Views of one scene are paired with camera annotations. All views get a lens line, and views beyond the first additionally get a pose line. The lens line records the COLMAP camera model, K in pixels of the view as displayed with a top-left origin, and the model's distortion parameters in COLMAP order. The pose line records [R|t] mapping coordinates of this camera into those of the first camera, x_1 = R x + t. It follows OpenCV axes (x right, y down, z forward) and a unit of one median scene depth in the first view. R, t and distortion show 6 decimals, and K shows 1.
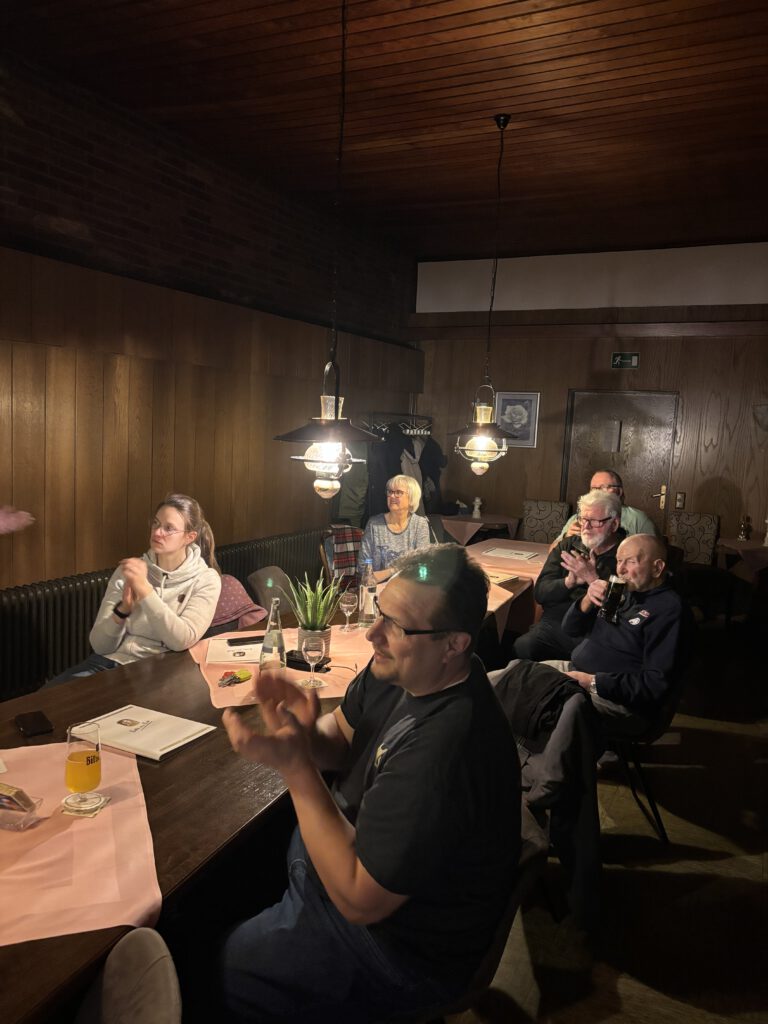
lens RADIAL K [[768.4, 0, 384.0], [0, 768.4, 512.0], [0, 0, 1]] dist [0.003654, 0.000322]
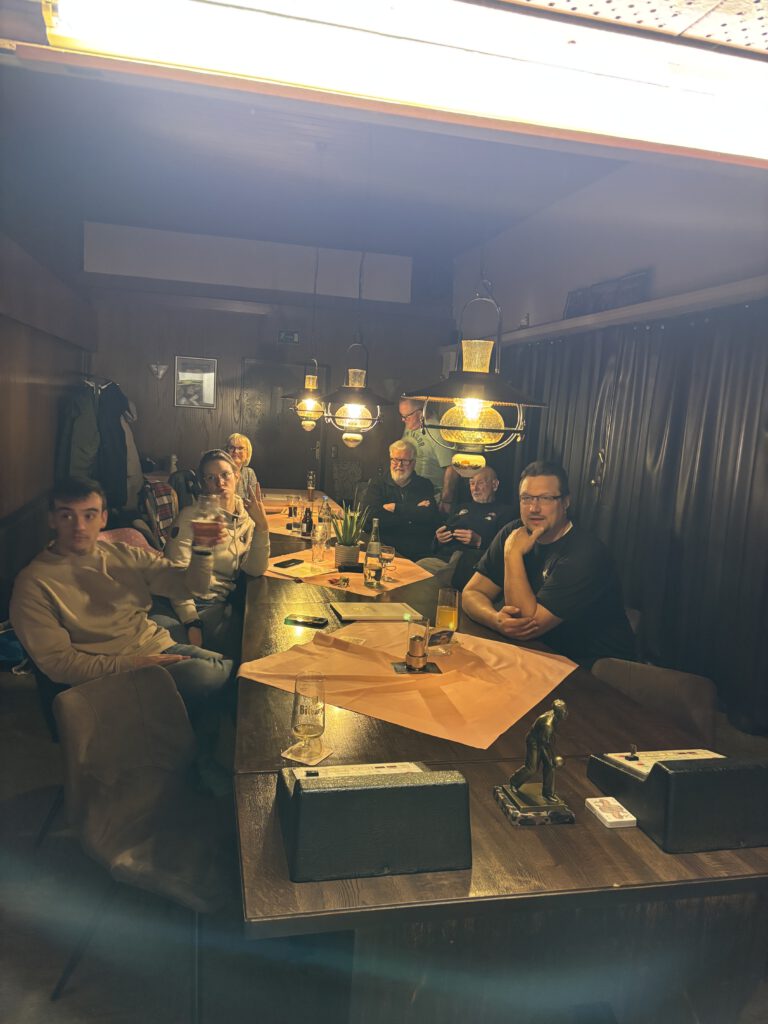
lens RADIAL K [[767.8, 0, 384.0], [0, 767.8, 512.0], [0, 0, 1]] dist [0.182297, 0.000091]
pose [[0.741009, -0.088377, 0.665654, -0.852698], [0.056118, 0.995984, 0.069763, 0.004807], [-0.669146, -0.014340, 0.742993, -0.037055]]
